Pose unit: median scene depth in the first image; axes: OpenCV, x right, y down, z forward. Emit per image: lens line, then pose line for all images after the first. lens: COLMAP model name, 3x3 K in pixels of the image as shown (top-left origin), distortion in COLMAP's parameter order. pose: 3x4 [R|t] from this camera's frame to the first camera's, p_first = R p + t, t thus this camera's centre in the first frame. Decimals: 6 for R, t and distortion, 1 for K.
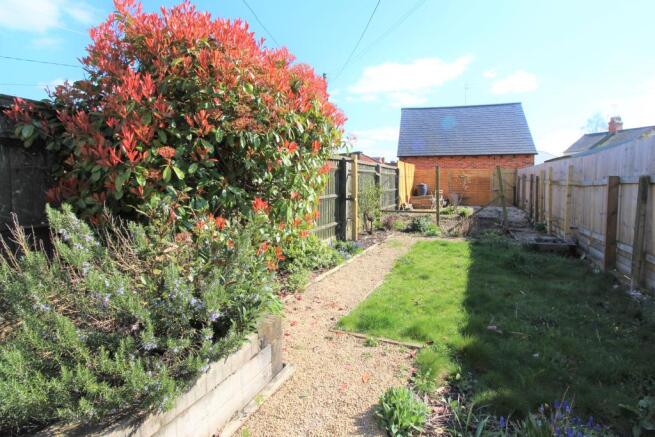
lens RADIAL K [[302.9, 0, 327.5], [0, 302.9, 218.5], [0, 0, 1]] dist [-0.000772, 0.000015]
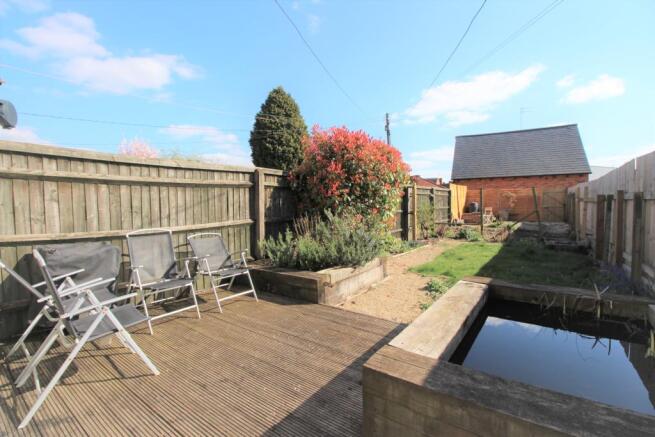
lens RADIAL K [[302.9, 0, 327.5], [0, 302.9, 218.5], [0, 0, 1]] dist [-0.000772, 0.000015]
pose [[0.983282, -0.001476, -0.182083, -0.044288], [-0.010743, 0.997755, -0.066101, 0.048990], [0.181771, 0.066952, 0.981059, -0.392485]]
